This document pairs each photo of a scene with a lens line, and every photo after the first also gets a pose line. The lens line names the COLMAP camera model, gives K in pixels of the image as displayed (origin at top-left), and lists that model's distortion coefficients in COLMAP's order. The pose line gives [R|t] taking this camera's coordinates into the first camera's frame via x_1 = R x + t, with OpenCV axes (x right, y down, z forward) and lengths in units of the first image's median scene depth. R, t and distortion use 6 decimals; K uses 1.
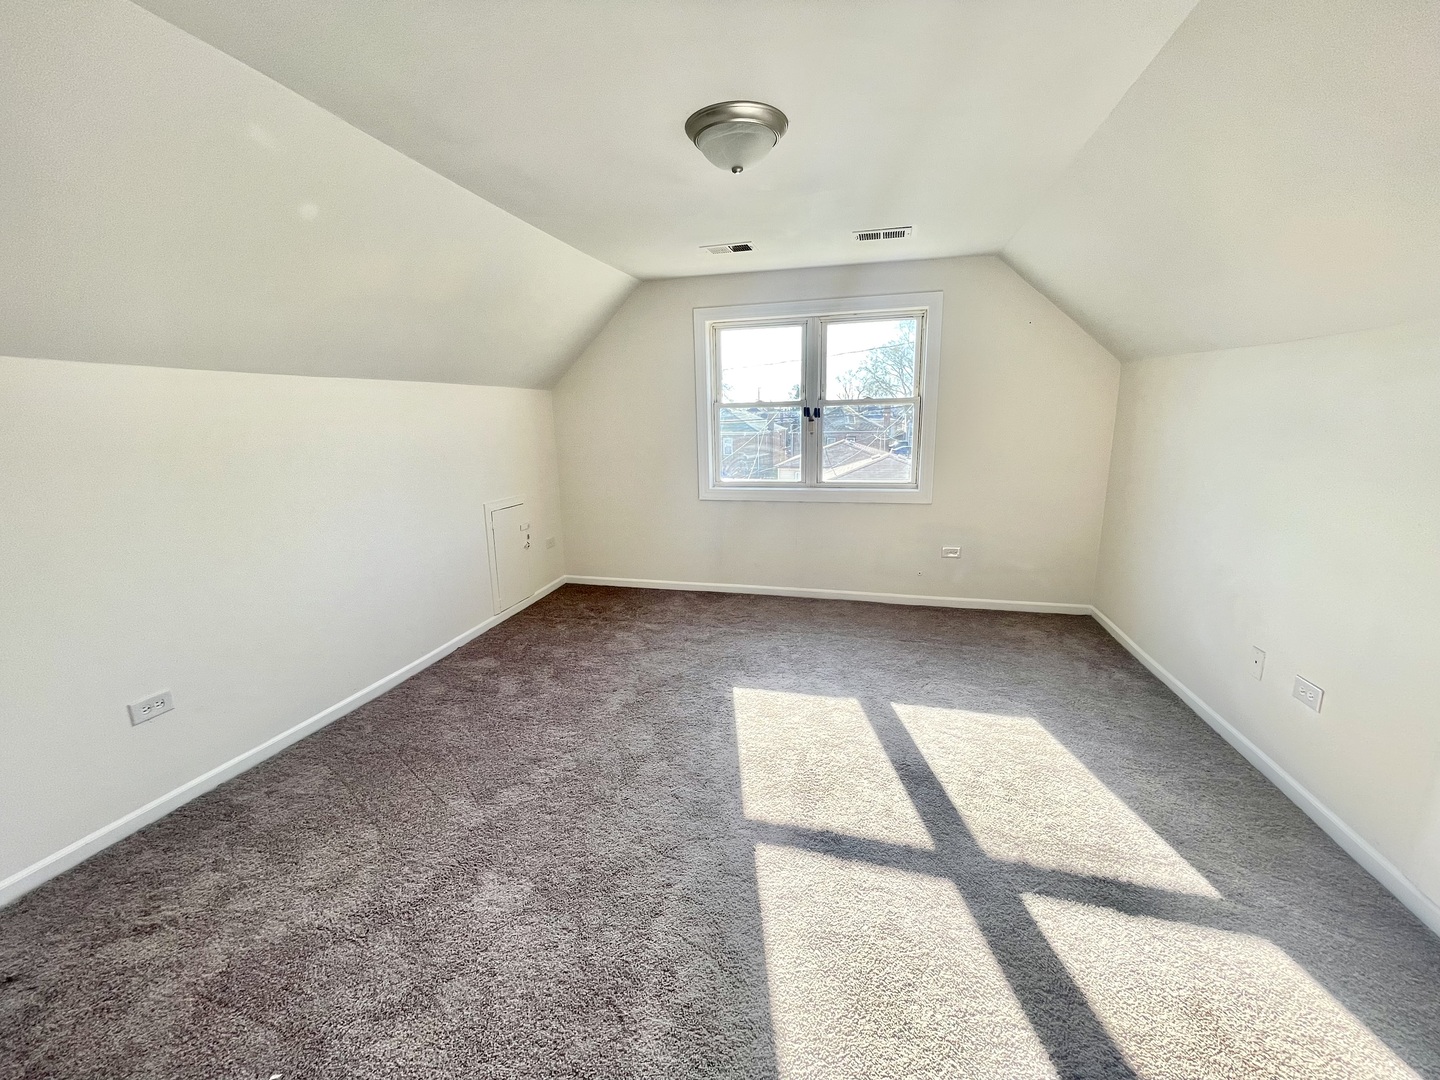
lens RADIAL K [[576.0, 0, 720.0], [0, 576.0, 540.0], [0, 0, 1]] dist [-0.001238, -0.000037]
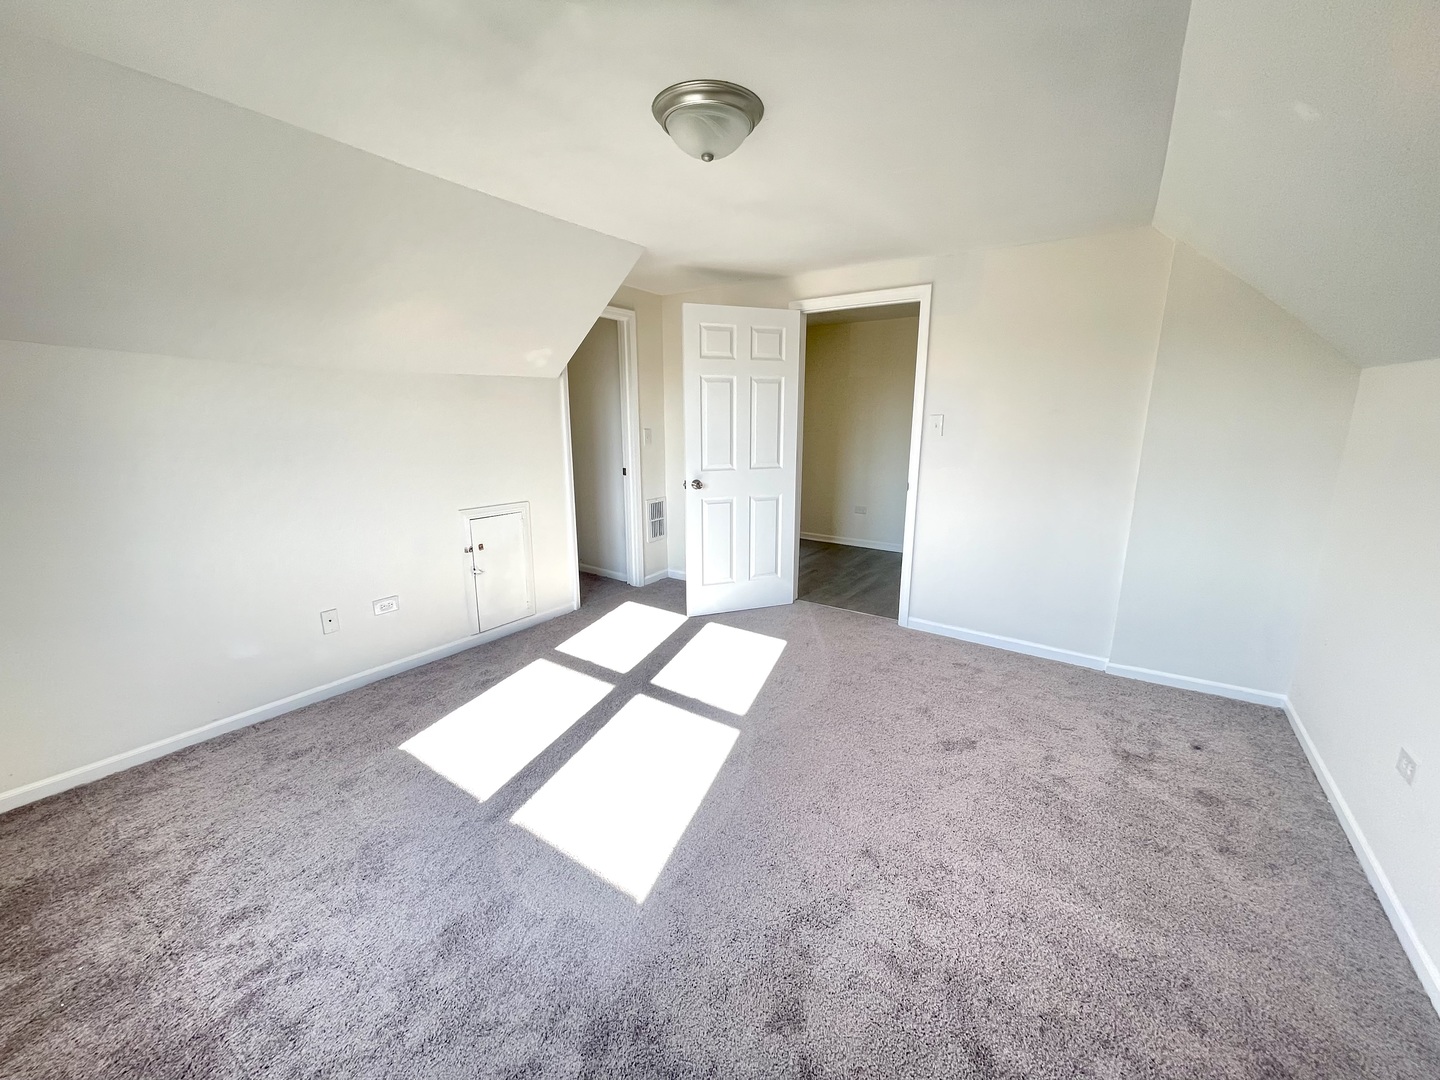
lens RADIAL K [[576.0, 0, 720.0], [0, 576.0, 540.0], [0, 0, 1]] dist [-0.001238, -0.000037]
pose [[-0.938086, -0.061895, 0.340827, -0.317689], [0.084549, 0.913238, 0.398557, -0.417375], [-0.335925, 0.402697, -0.851463, 1.875554]]
